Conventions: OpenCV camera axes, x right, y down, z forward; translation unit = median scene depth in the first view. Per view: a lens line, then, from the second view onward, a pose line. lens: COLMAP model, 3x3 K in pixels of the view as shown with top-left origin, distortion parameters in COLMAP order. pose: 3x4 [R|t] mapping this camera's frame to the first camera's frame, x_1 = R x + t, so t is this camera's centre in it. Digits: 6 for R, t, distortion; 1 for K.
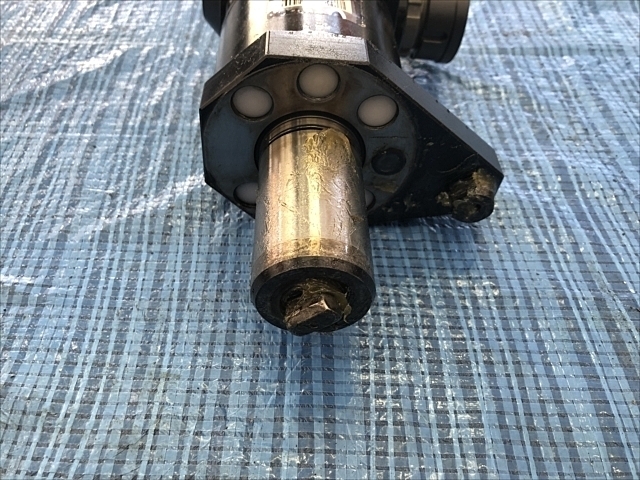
lens RADIAL K [[513.7, 0, 333.1], [0, 513.7, 238.6], [0, 0, 1]] dist [-0.000458, -0.001551]
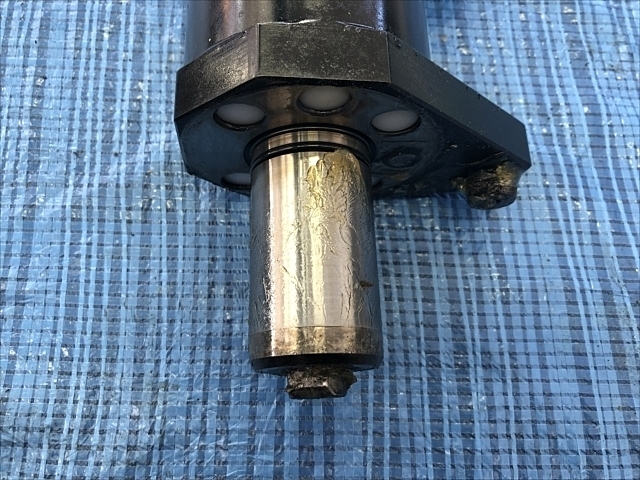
lens RADIAL K [[513.7, 0, 333.1], [0, 513.7, 238.6], [0, 0, 1]] dist [-0.000458, -0.001551]
pose [[0.999373, 0.014295, 0.032395, -0.031290], [-0.025609, 0.923623, 0.382447, -0.340846], [-0.024453, -0.383037, 0.923409, 0.162607]]
